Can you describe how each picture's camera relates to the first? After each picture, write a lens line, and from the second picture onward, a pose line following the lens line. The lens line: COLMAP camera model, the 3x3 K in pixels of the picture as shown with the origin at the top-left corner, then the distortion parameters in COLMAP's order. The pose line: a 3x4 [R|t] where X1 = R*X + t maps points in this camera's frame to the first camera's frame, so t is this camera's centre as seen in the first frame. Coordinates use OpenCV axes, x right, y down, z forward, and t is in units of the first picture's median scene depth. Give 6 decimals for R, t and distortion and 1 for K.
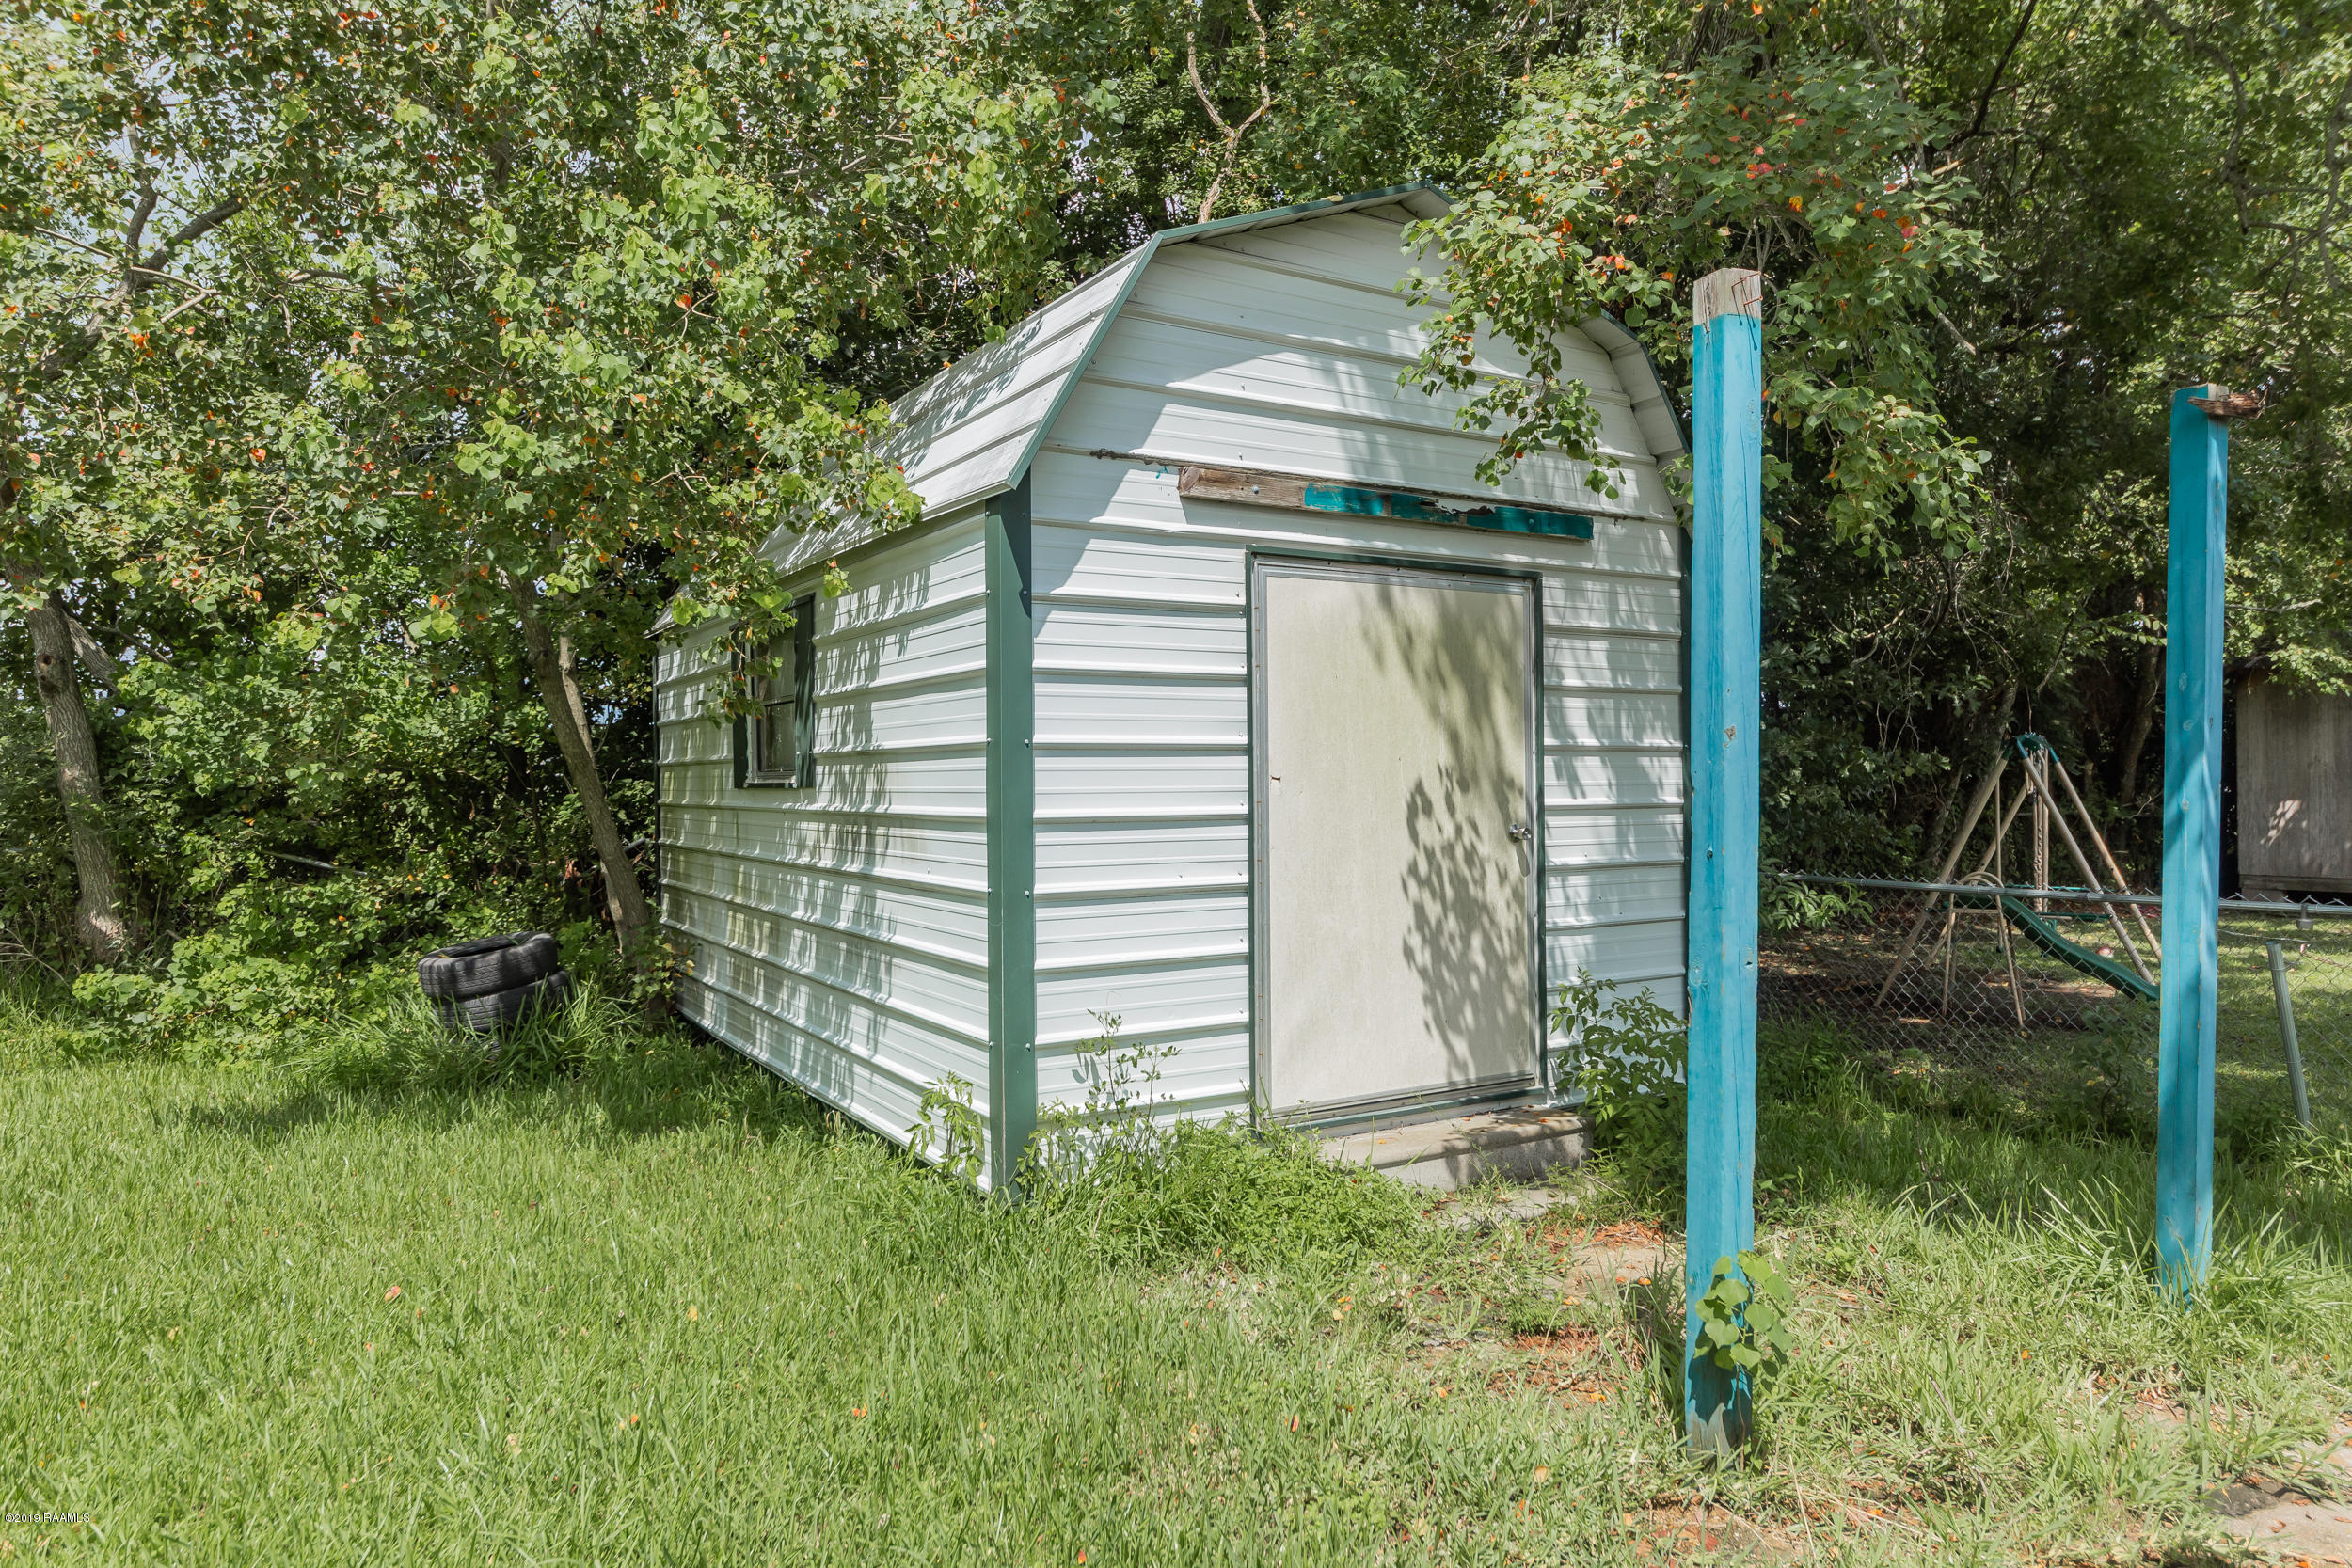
lens RADIAL K [[1465.1, 0, 1179.2], [0, 1465.1, 773.8], [0, 0, 1]] dist [0.007400, -0.008465]
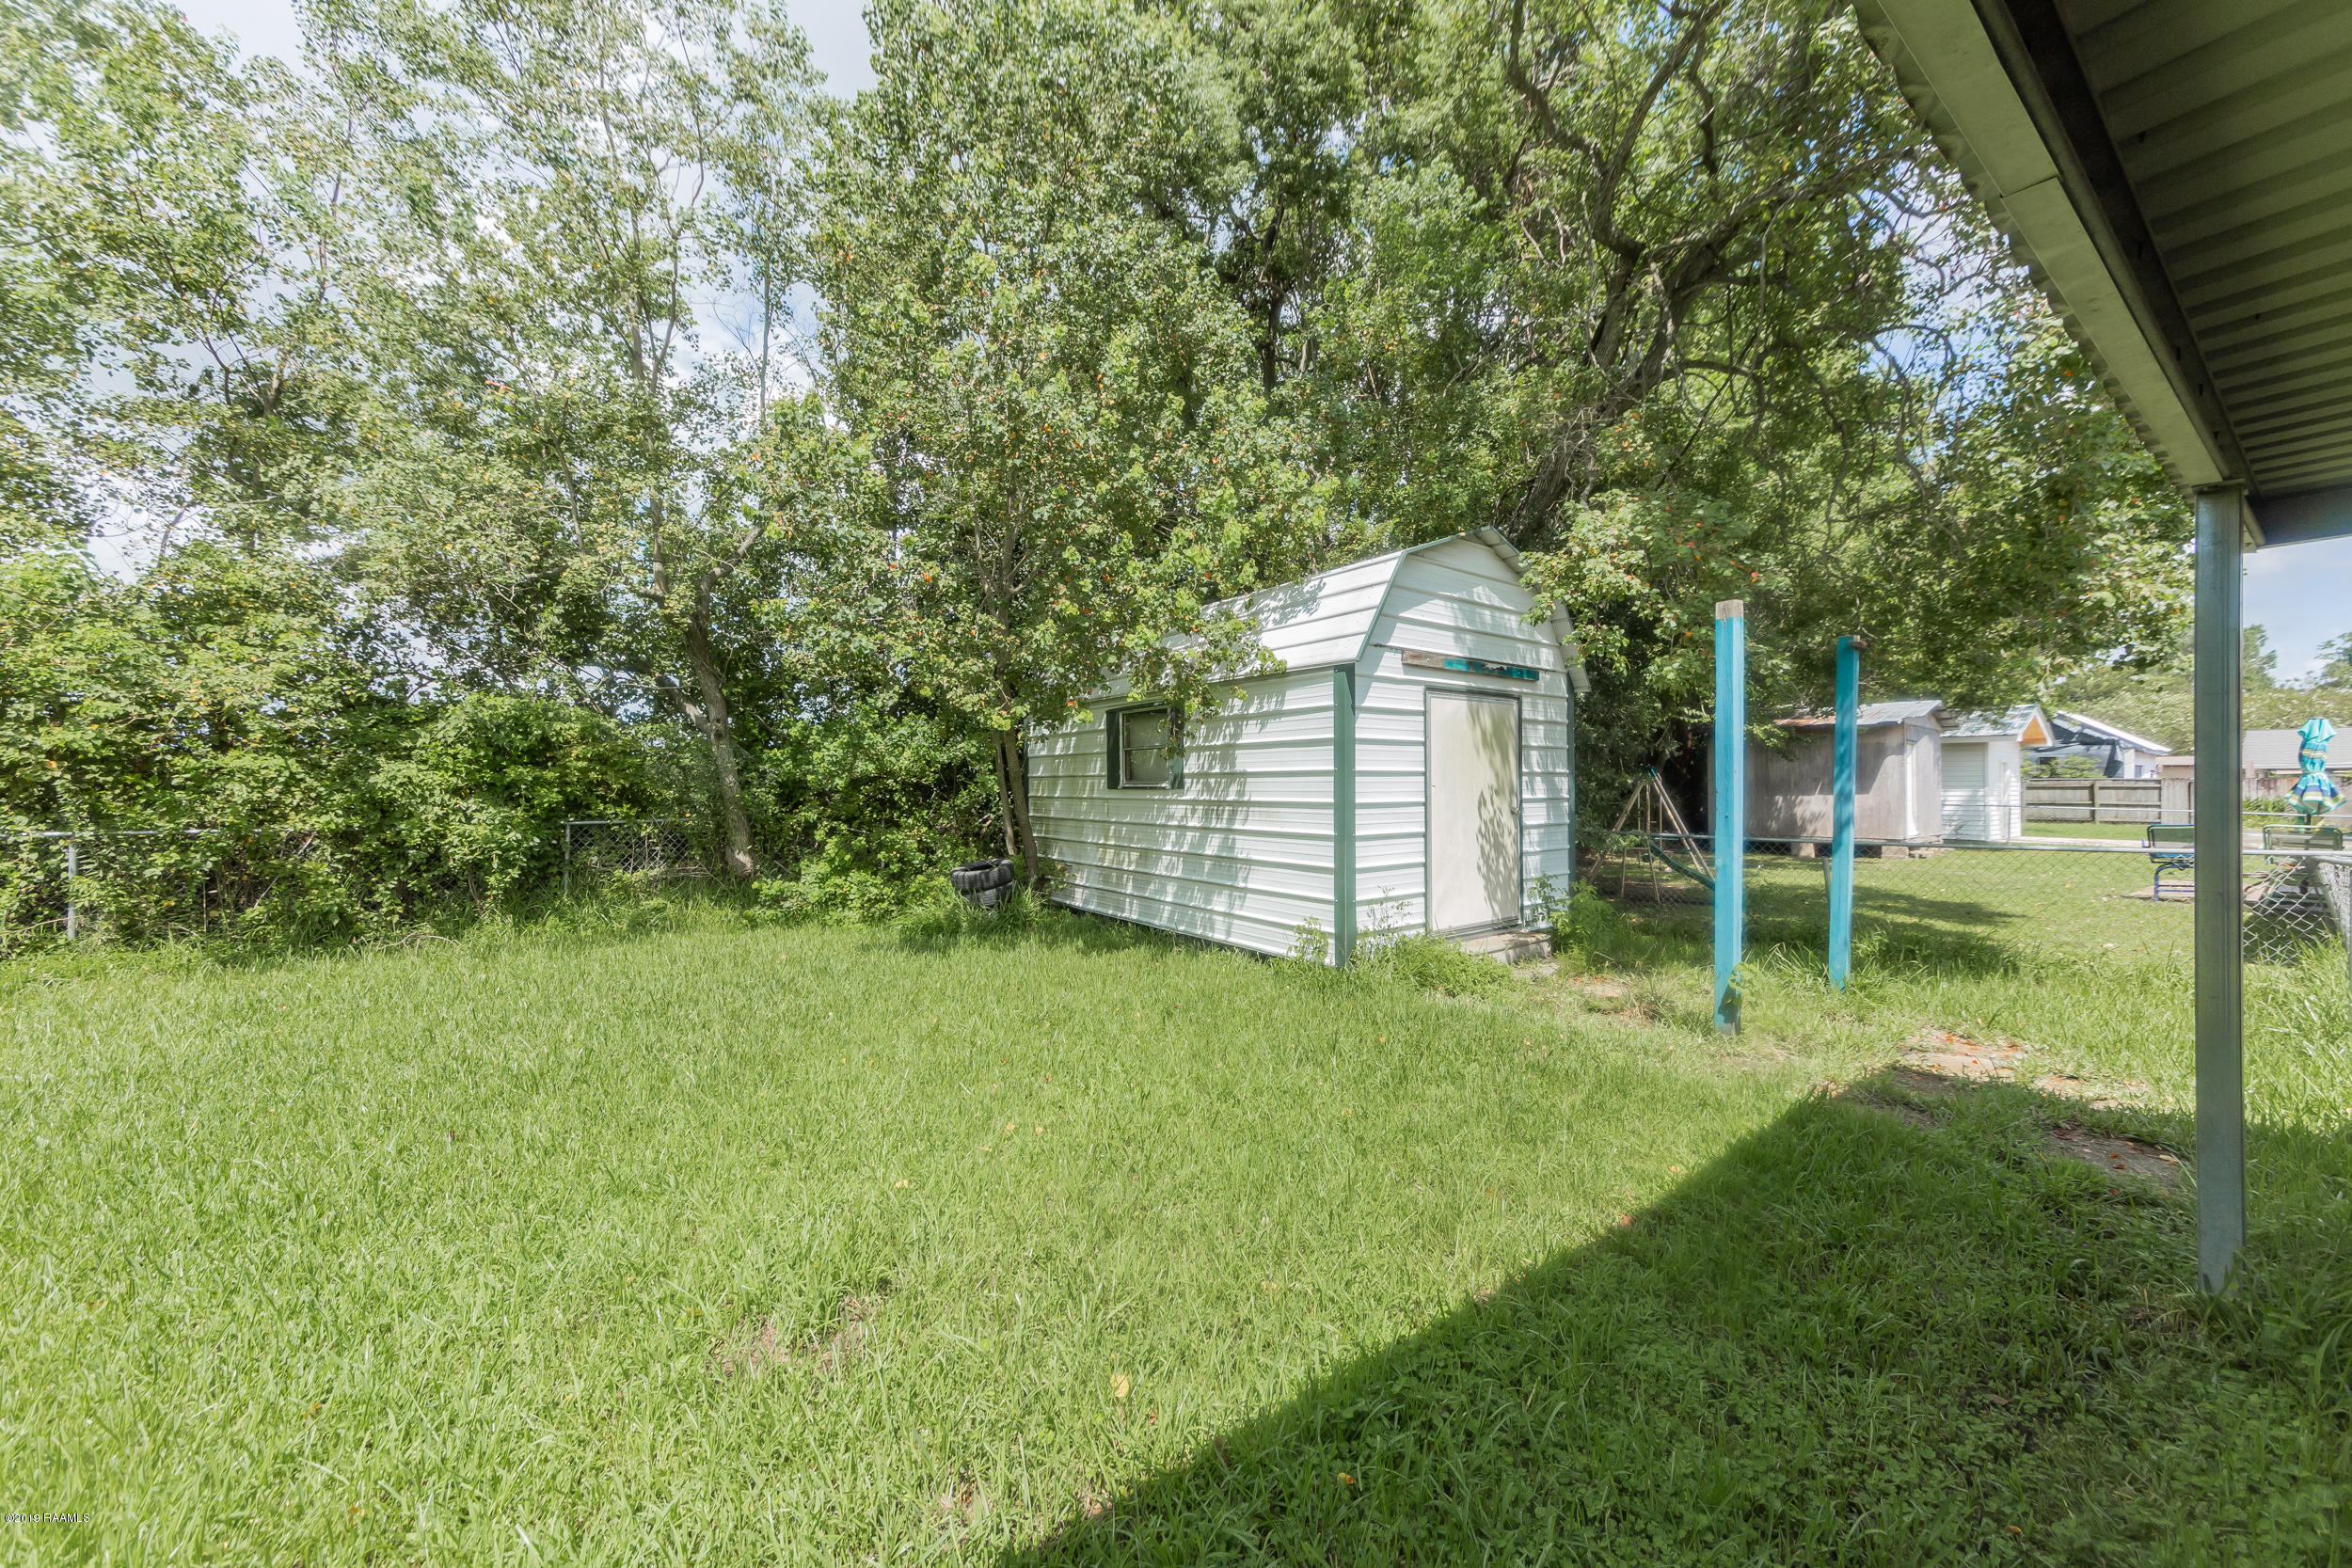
lens RADIAL K [[822.0, 0, 1173.1], [0, 822.0, 781.3], [0, 0, 1]] dist [0.000057, 0.001490]
pose [[0.995468, 0.004969, 0.094964, -0.447645], [-0.004917, 0.999988, -0.000777, -0.001556], [-0.094967, 0.000306, 0.995480, -0.232402]]
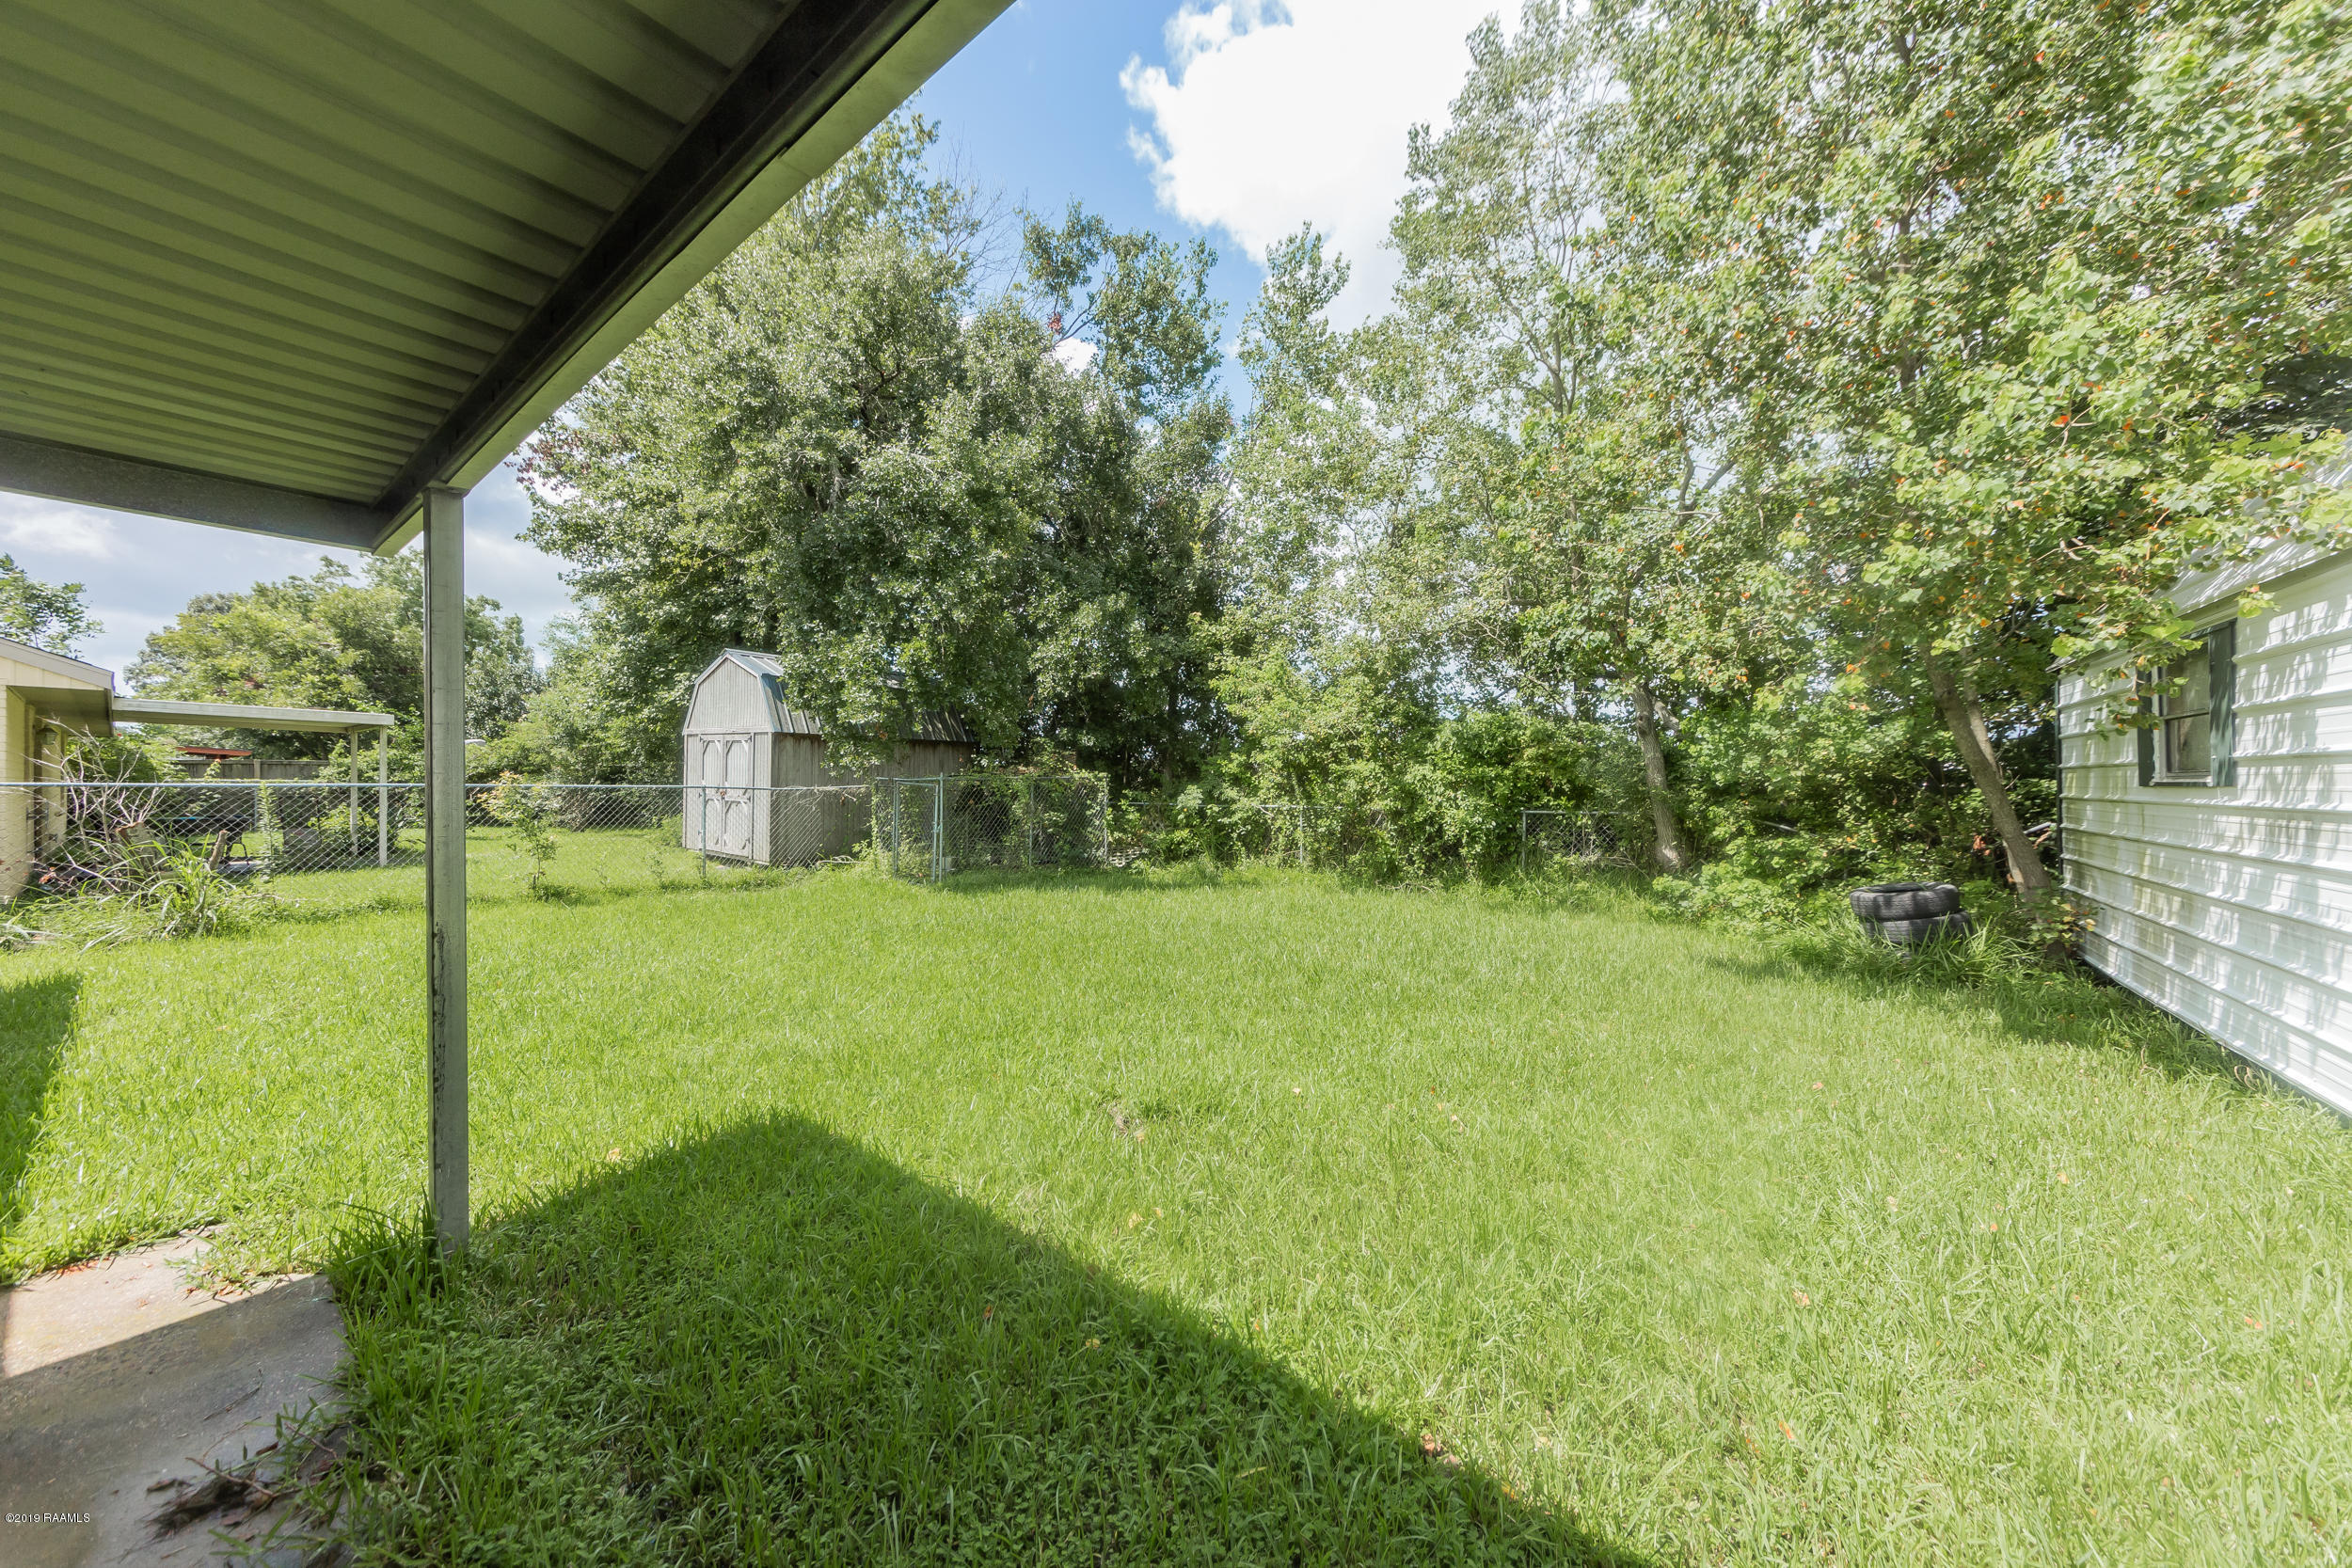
lens RADIAL K [[822.0, 0, 1178.2], [0, 822.0, 786.0], [0, 0, 1]] dist [0.000057, 0.001490]
pose [[0.381839, 0.009237, -0.924183, 0.040270], [0.003075, 0.999932, 0.011264, -0.000706], [0.924224, -0.007143, 0.381784, -0.023862]]
